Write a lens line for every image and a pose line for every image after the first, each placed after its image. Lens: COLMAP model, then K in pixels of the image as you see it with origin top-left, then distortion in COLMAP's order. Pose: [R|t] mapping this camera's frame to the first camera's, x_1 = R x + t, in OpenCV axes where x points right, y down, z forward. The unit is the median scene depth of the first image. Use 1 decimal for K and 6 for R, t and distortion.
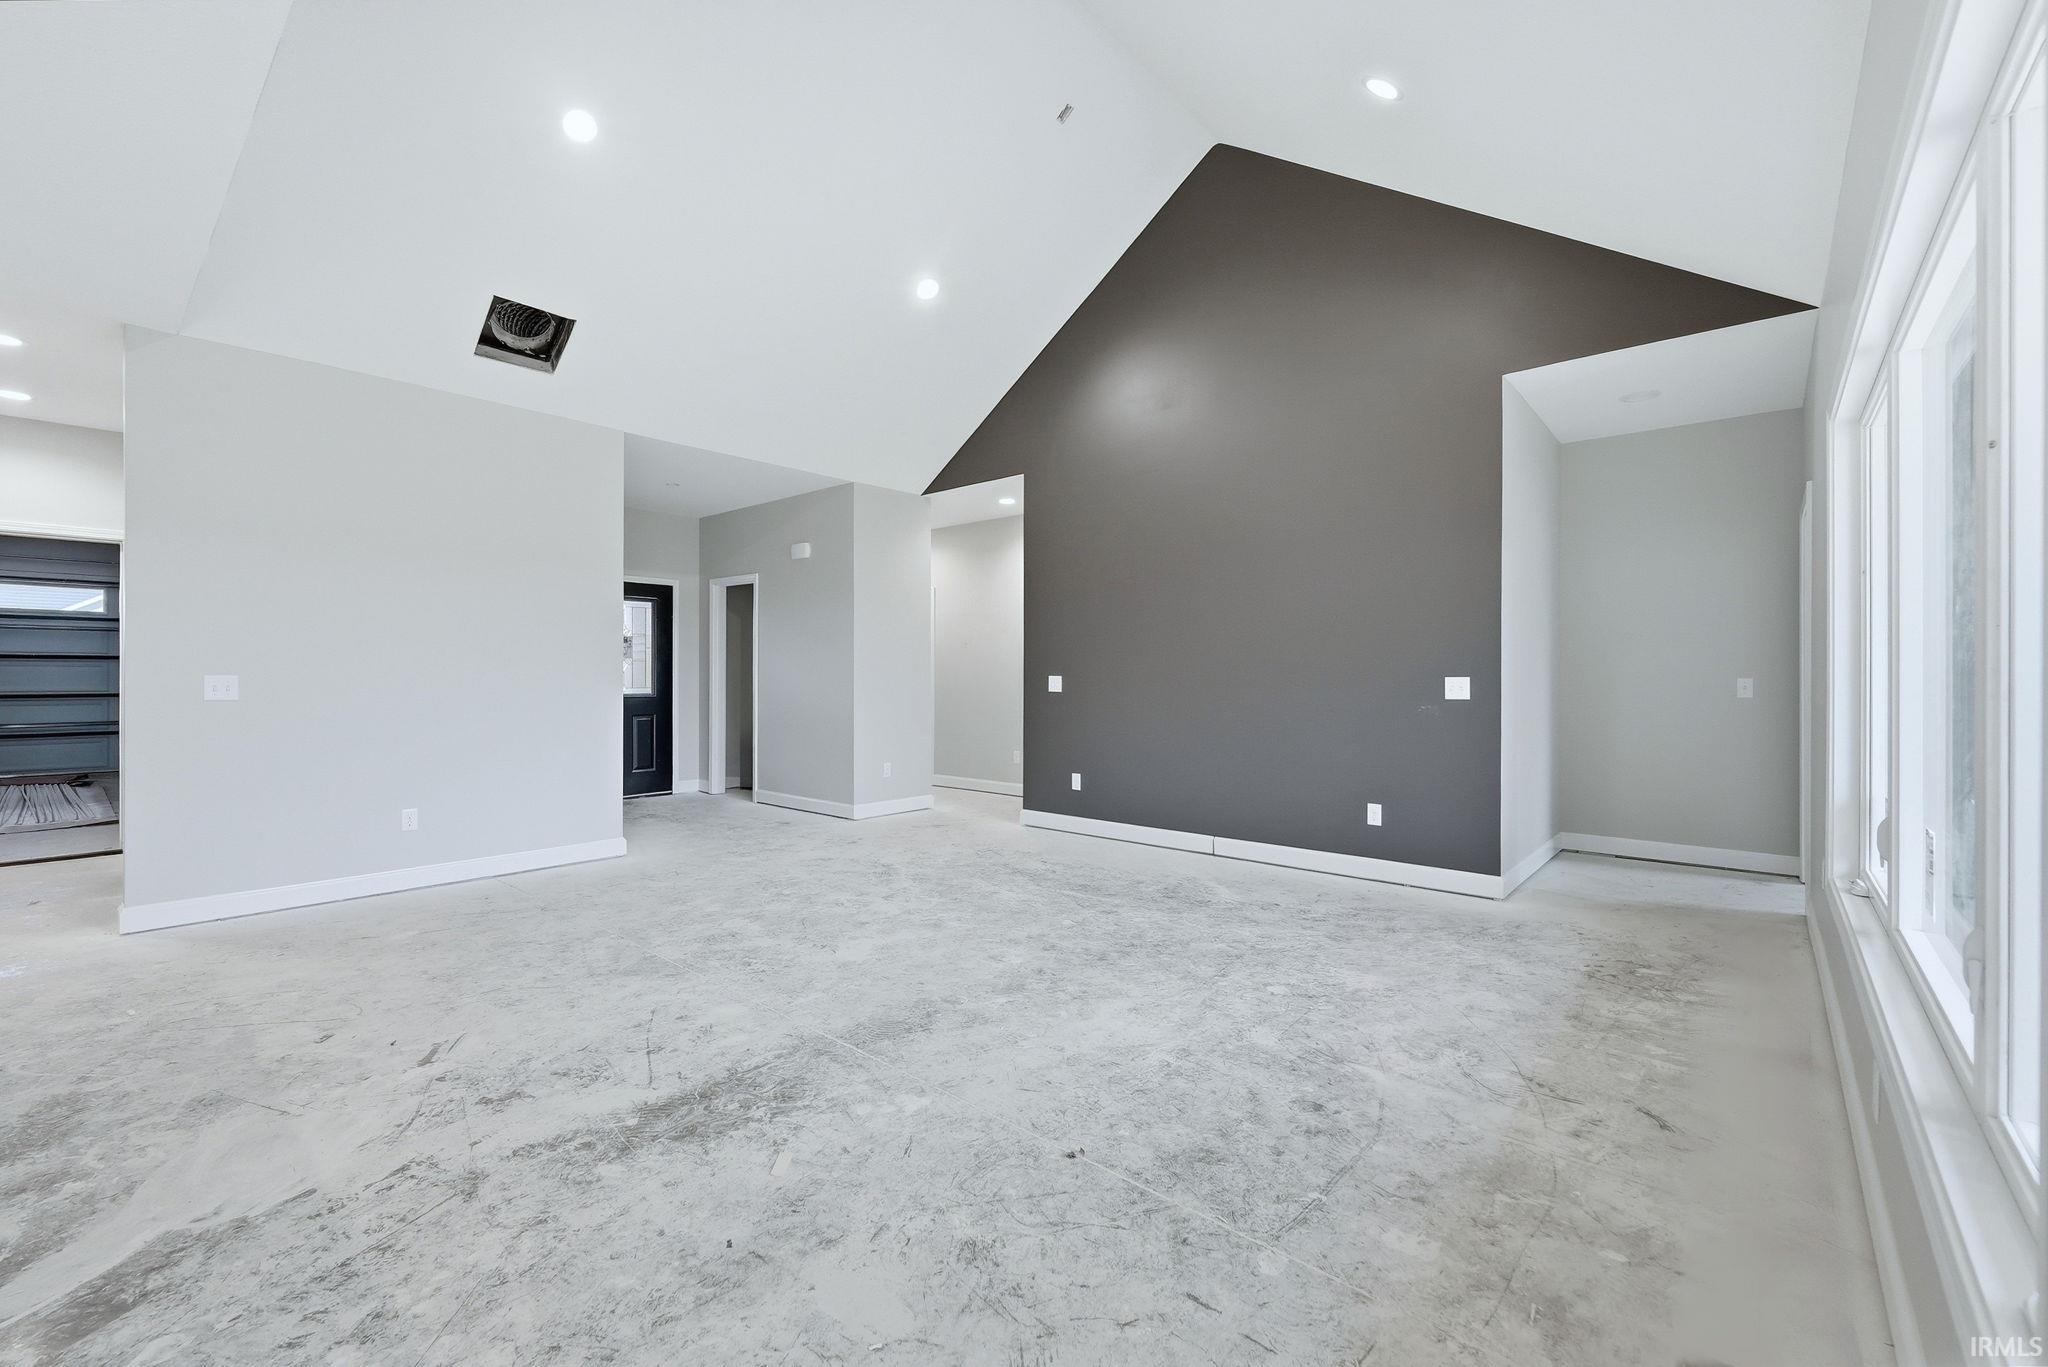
lens RADIAL K [[843.1, 0, 1009.7], [0, 843.1, 674.0], [0, 0, 1]] dist [-0.001732, 0.000072]
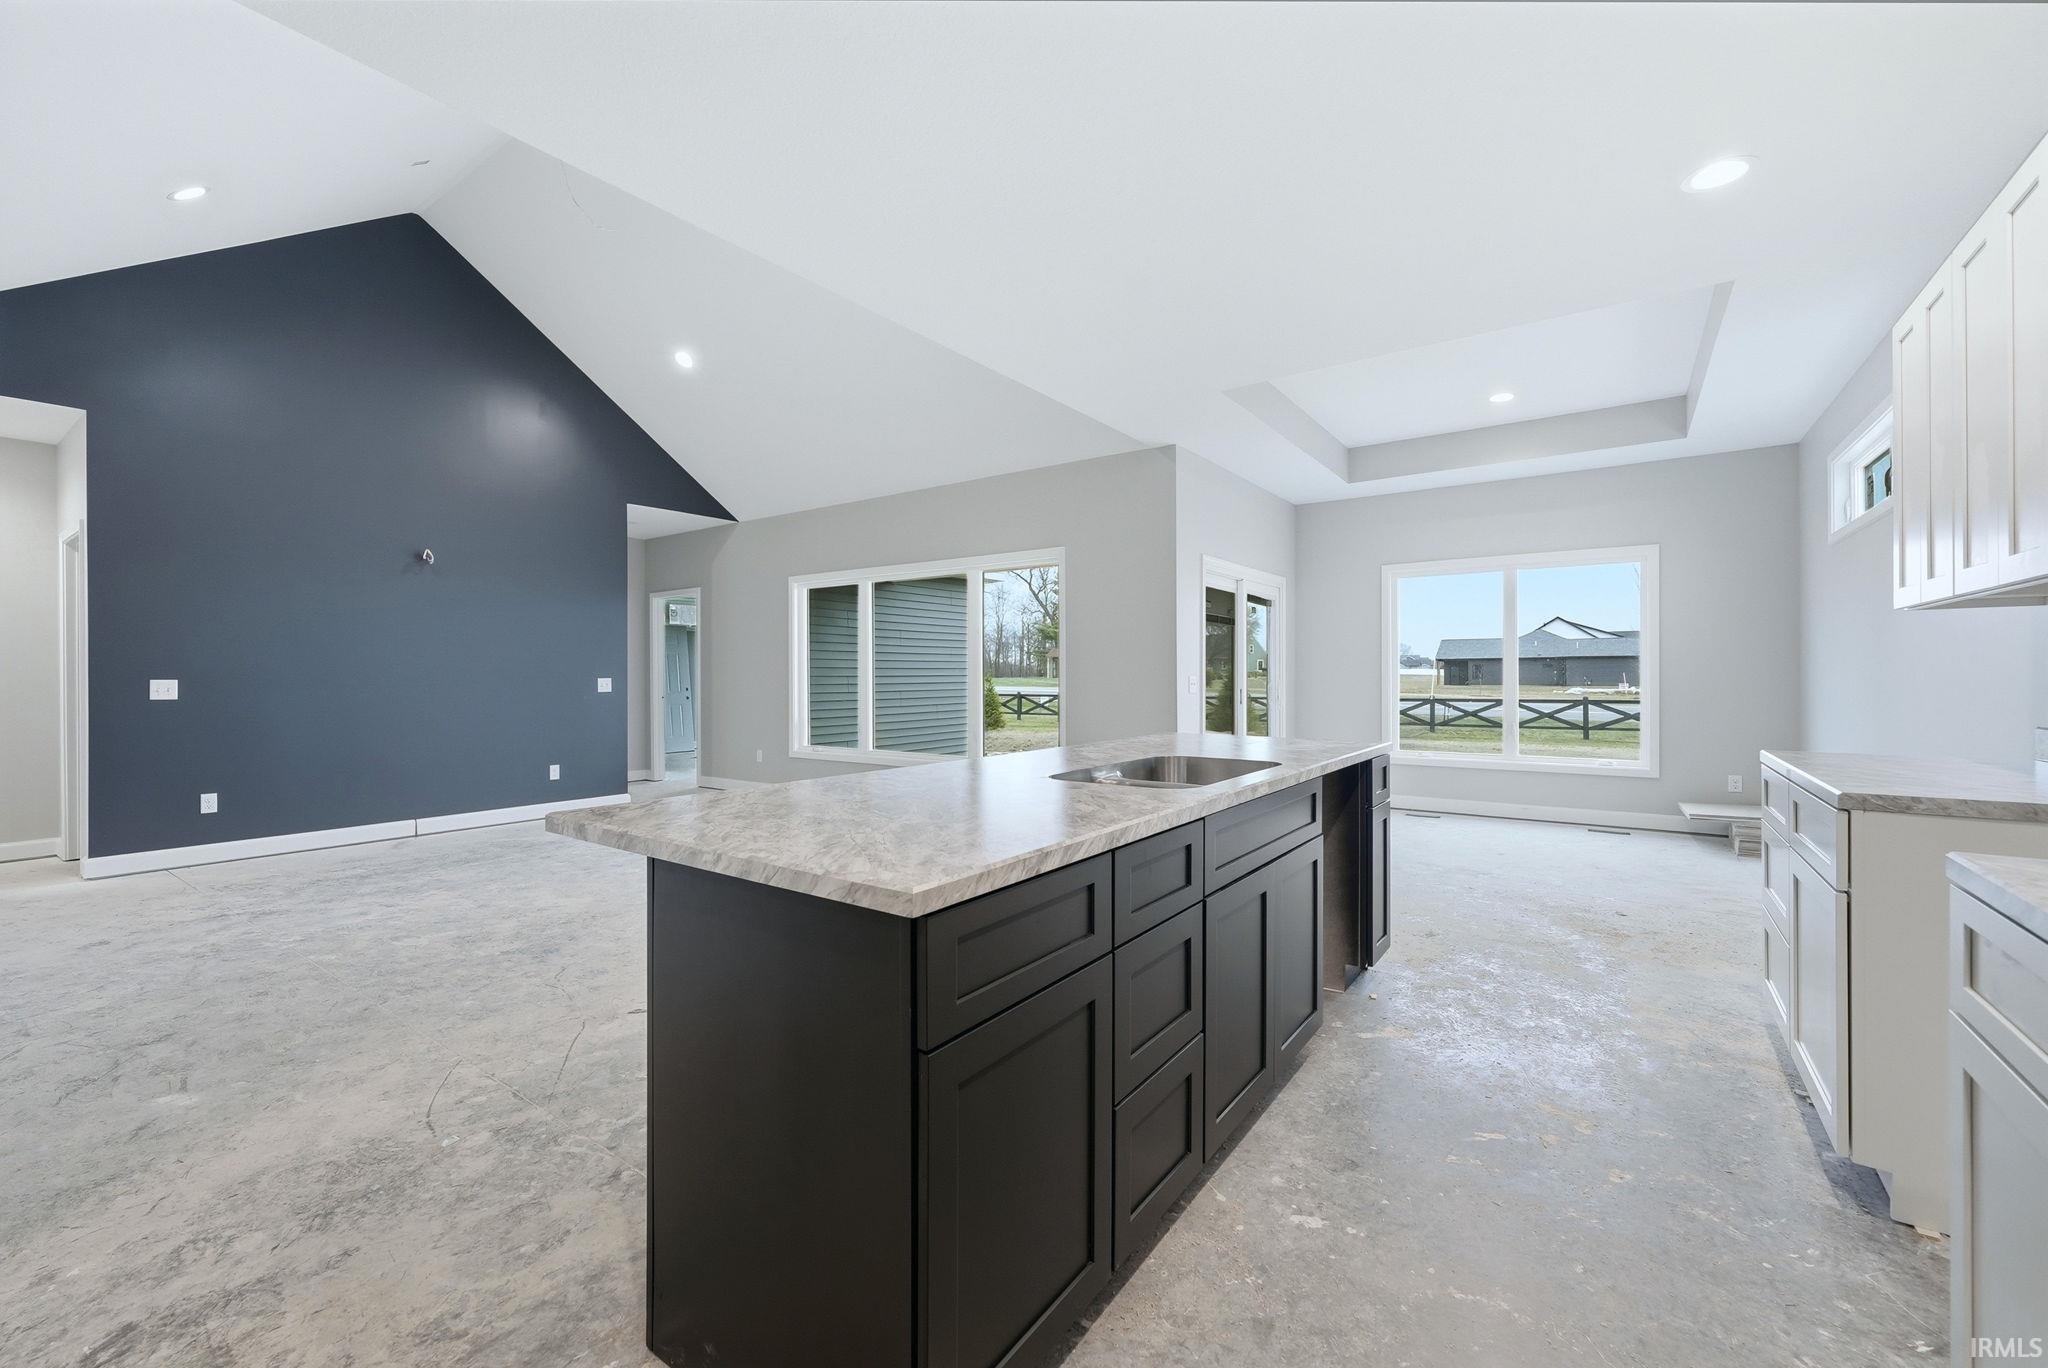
lens RADIAL K [[843.1, 0, 1015.0], [0, 843.1, 671.5], [0, 0, 1]] dist [-0.001732, 0.000072]
pose [[-0.097347, 0.002672, 0.995247, -1.544125], [0.000478, 0.999996, -0.002638, -0.005141], [-0.995250, 0.000219, -0.097348, 0.489767]]
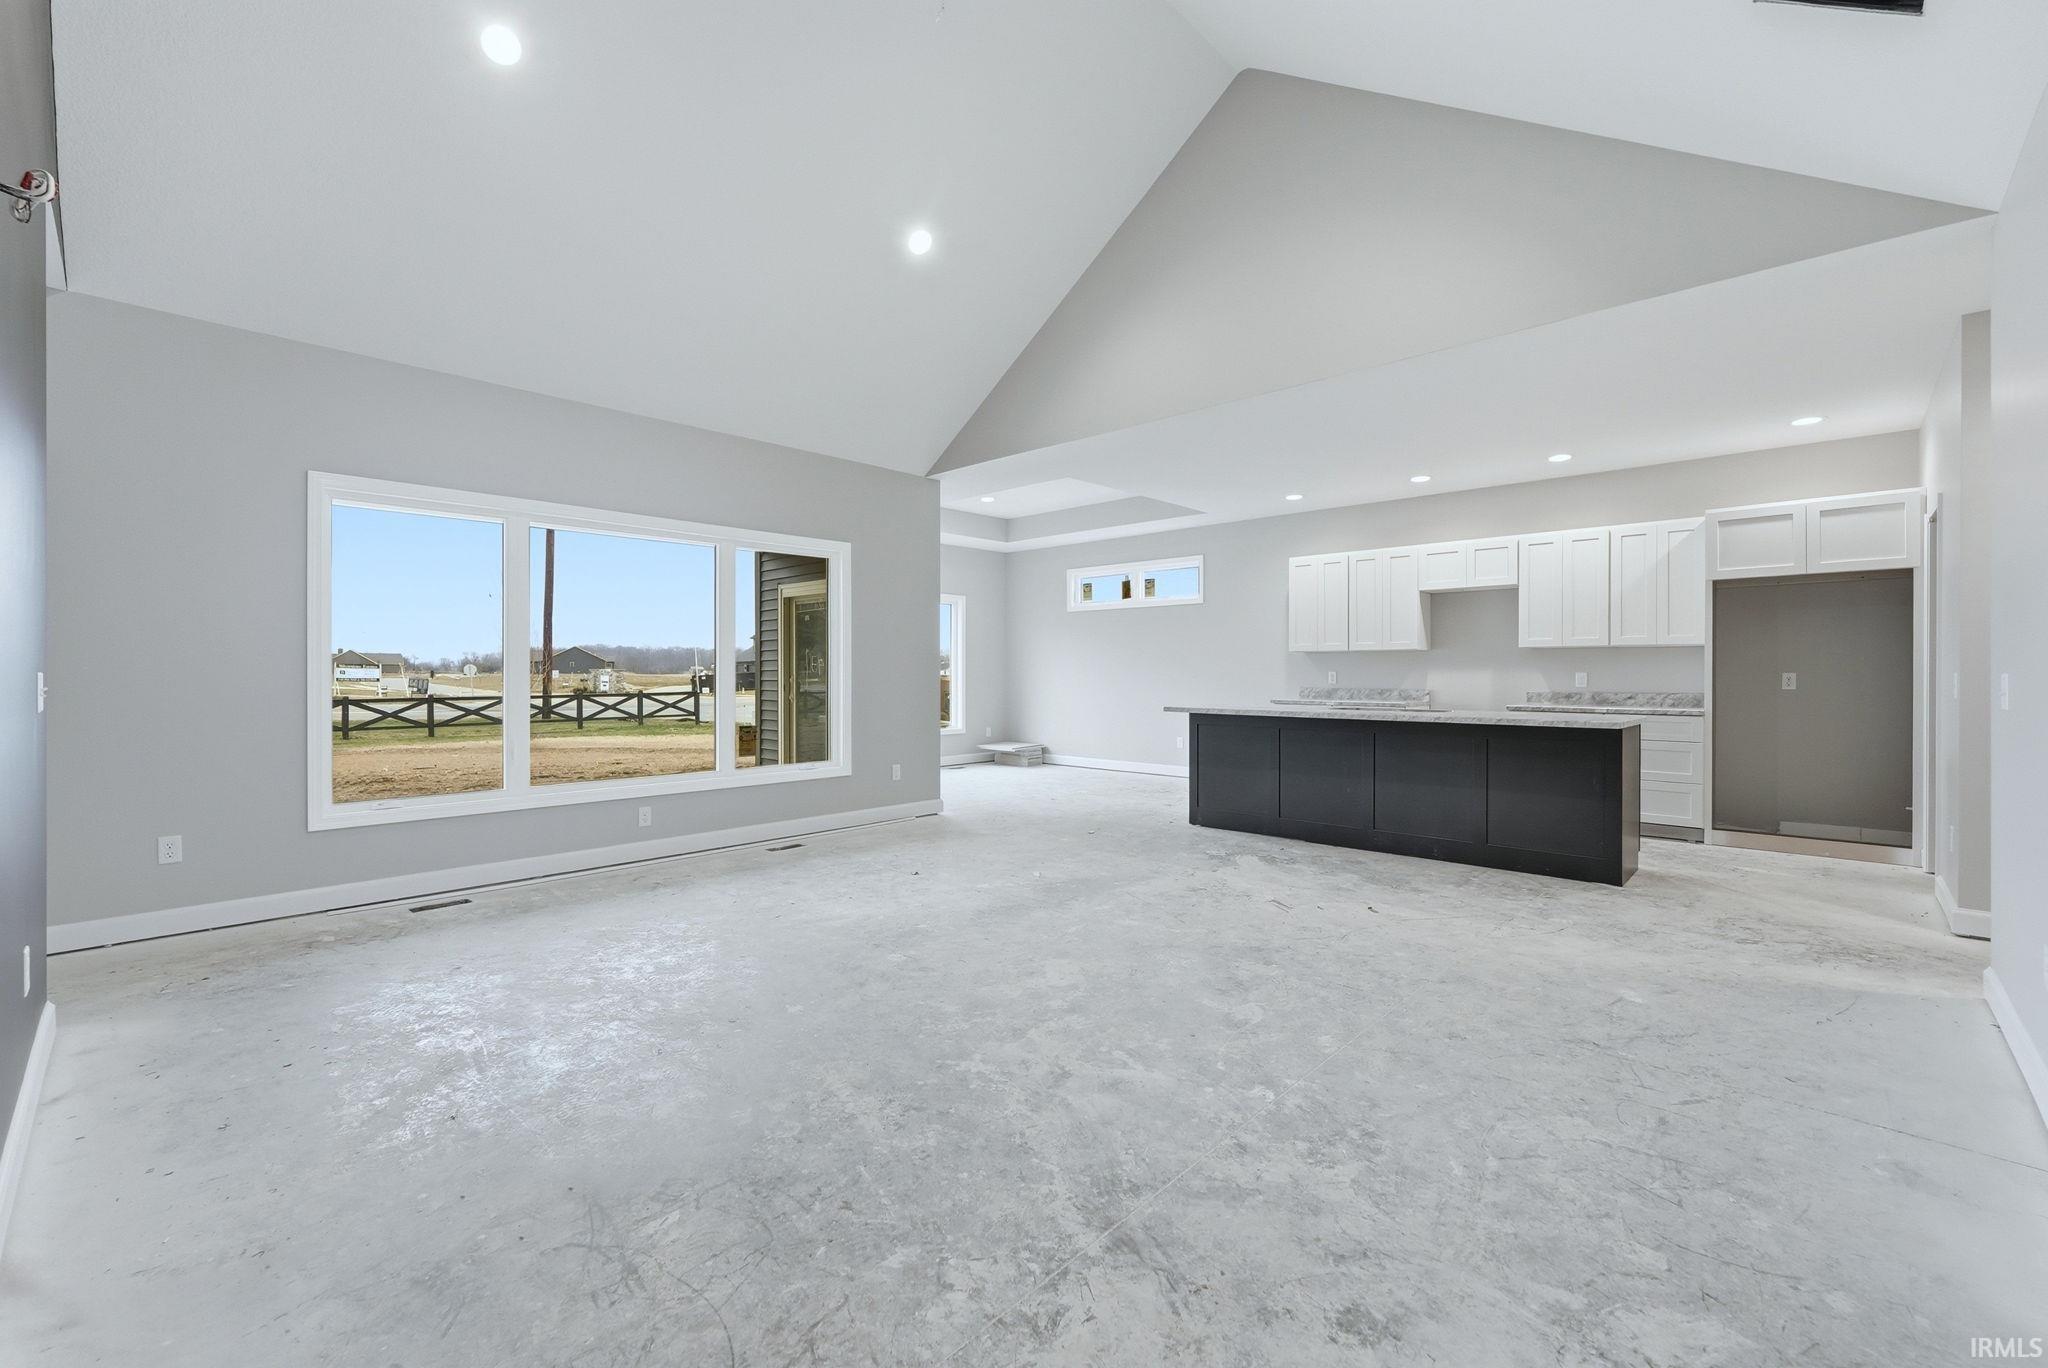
lens RADIAL K [[843.1, 0, 1011.0], [0, 843.1, 674.5], [0, 0, 1]] dist [-0.001732, 0.000072]
pose [[-0.999154, -0.002799, 0.041029, -0.173571], [-0.002802, 0.999996, -0.000022, 0.004694], [-0.041029, -0.000137, -0.999158, 2.019108]]
